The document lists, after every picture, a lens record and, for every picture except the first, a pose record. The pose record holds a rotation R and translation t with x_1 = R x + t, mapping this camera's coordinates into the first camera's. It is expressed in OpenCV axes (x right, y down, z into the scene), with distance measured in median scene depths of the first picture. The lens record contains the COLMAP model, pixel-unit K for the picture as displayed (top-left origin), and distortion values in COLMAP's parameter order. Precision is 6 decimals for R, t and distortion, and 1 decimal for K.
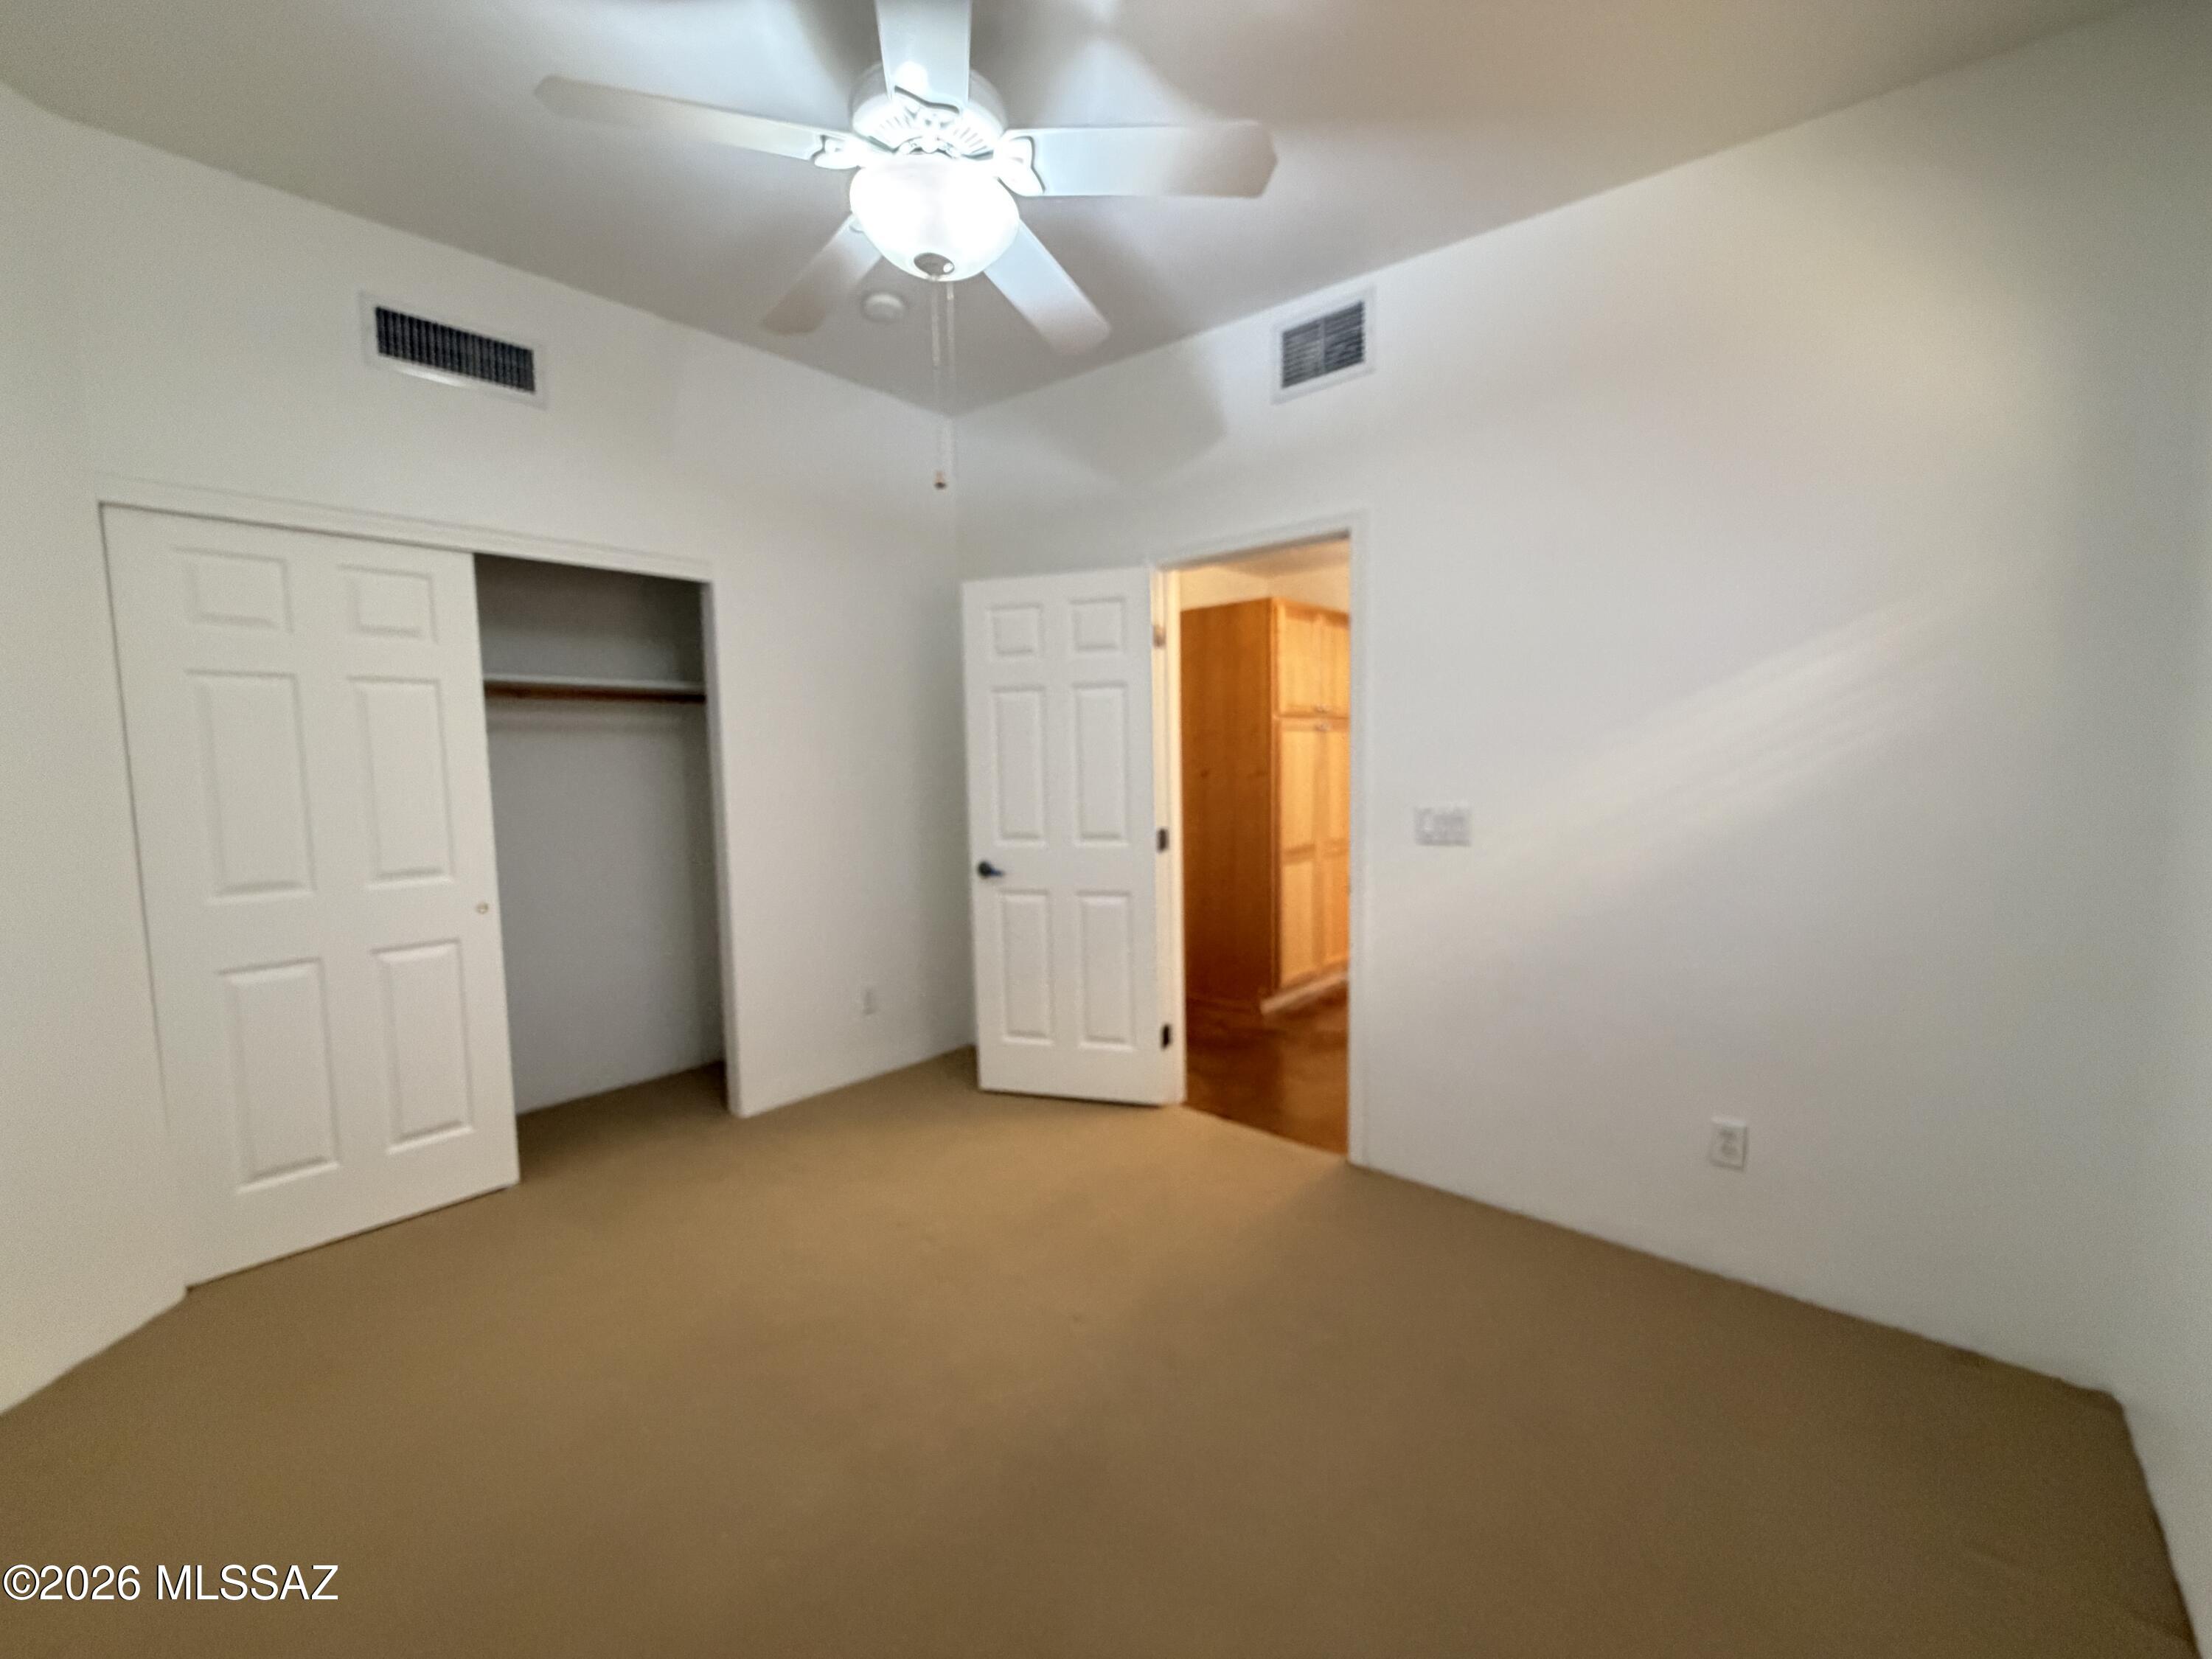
lens RADIAL K [[882.2, 0, 1101.7], [0, 882.2, 816.9], [0, 0, 1]] dist [-0.001547, 0.000315]
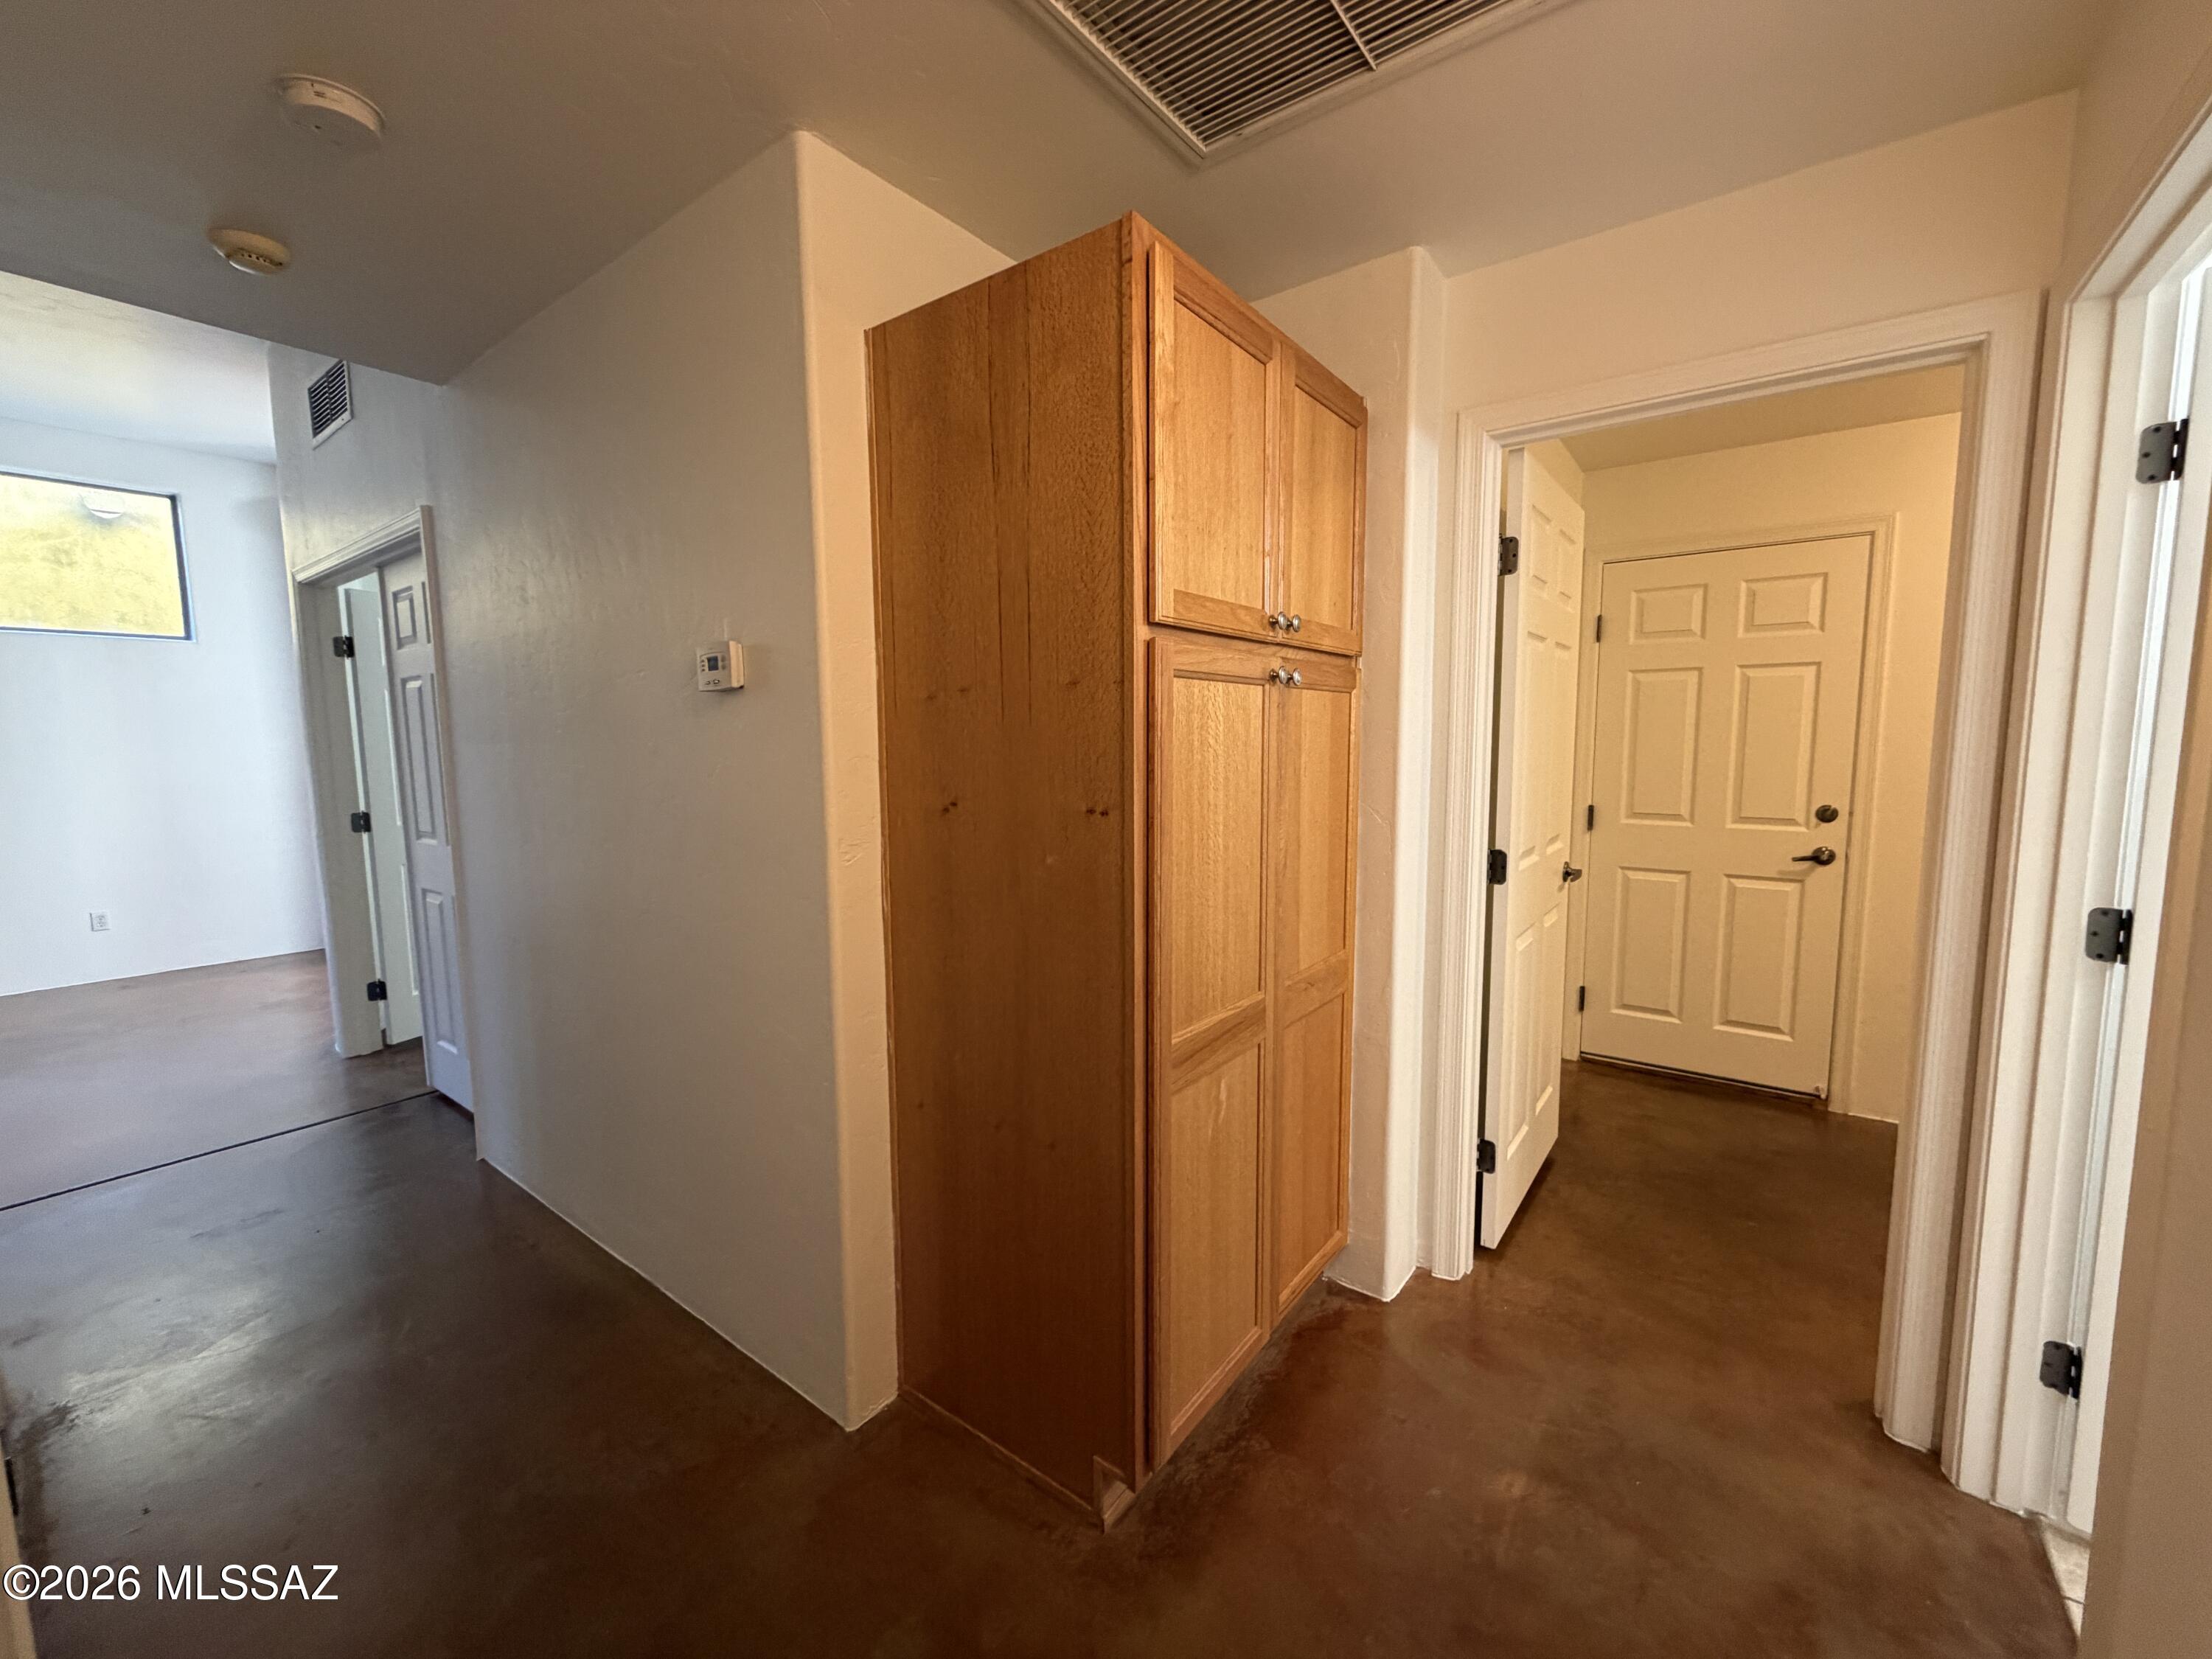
lens RADIAL K [[882.2, 0, 1104.5], [0, 882.2, 814.4], [0, 0, 1]] dist [-0.001547, 0.000315]
pose [[0.996450, 0.002385, 0.084158, 0.147232], [-0.005293, 0.999396, 0.034357, -0.057007], [-0.084025, -0.034681, 0.995860, 0.645303]]
